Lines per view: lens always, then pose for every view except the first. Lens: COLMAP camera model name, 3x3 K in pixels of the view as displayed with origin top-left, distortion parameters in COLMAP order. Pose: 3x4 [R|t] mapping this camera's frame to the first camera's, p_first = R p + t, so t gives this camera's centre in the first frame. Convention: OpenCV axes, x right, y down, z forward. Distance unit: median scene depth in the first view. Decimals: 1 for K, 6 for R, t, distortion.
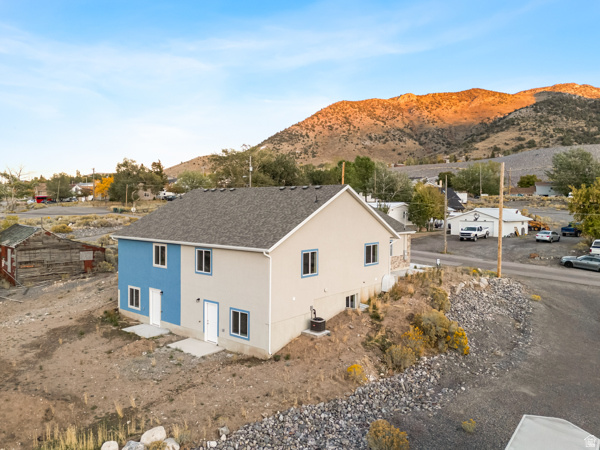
lens RADIAL K [[442.9, 0, 300.0], [0, 442.9, 225.0], [0, 0, 1]] dist [0.049598, -0.053767]
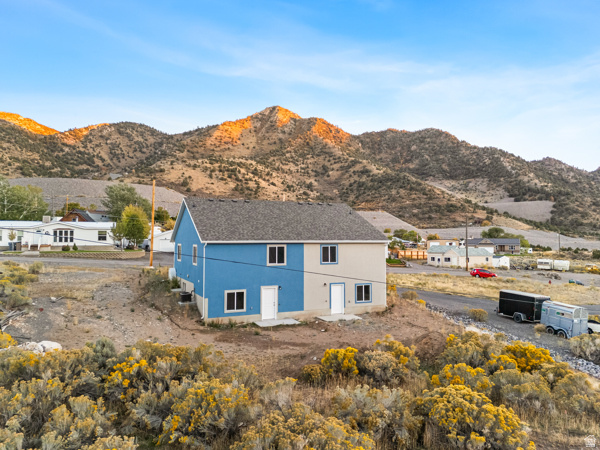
lens RADIAL K [[442.9, 0, 300.0], [0, 442.9, 225.0], [0, 0, 1]] dist [0.049598, -0.053767]
pose [[0.430401, 0.024055, 0.902317, -1.300960], [0.037430, 0.998309, -0.044468, 0.044486], [-0.901862, 0.052913, 0.428773, 0.453211]]
